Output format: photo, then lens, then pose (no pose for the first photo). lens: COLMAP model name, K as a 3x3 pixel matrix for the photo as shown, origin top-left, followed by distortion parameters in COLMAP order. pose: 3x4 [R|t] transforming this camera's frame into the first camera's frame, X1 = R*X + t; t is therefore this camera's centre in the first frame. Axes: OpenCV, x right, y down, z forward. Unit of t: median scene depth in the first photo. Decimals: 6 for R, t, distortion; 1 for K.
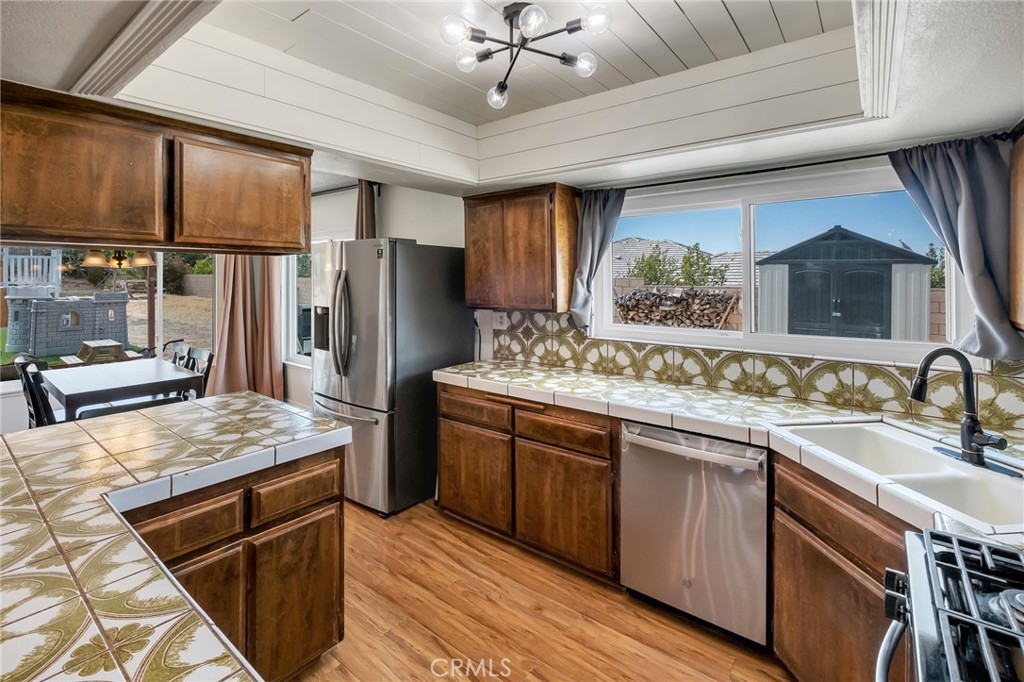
lens RADIAL K [[464.5, 0, 513.9], [0, 464.5, 333.3], [0, 0, 1]] dist [-0.001769, 0.000256]
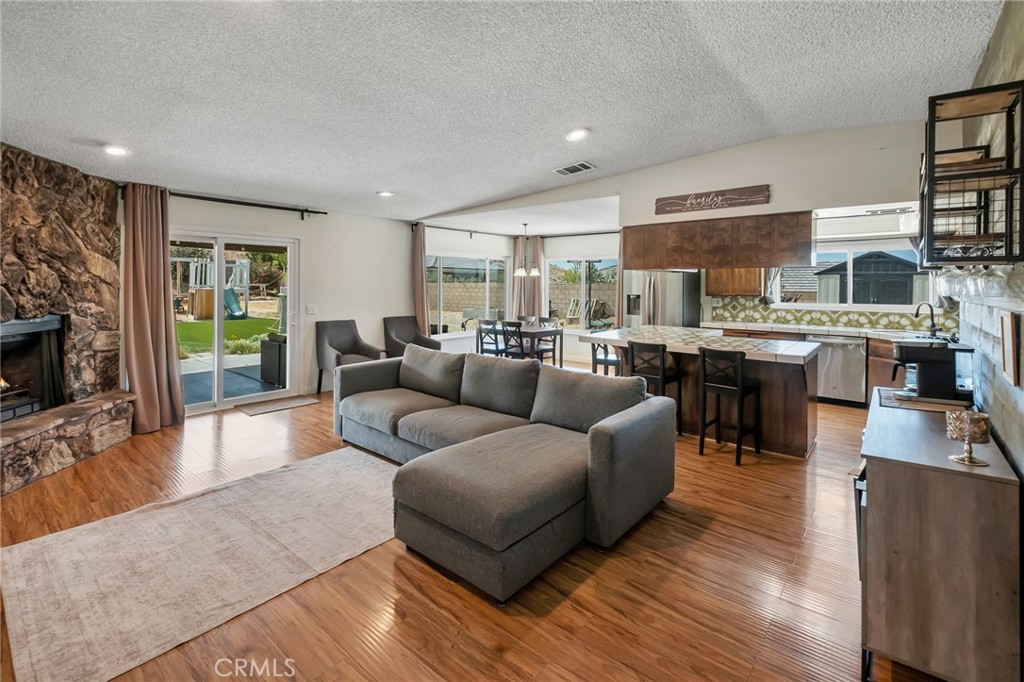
lens RADIAL K [[464.5, 0, 503.1], [0, 464.5, 338.9], [0, 0, 1]] dist [-0.001769, 0.000256]
pose [[0.998911, 0.011575, -0.045208, -0.986956], [-0.011686, 0.999929, -0.002185, 0.169405], [0.045180, 0.002711, 0.998975, -1.251845]]
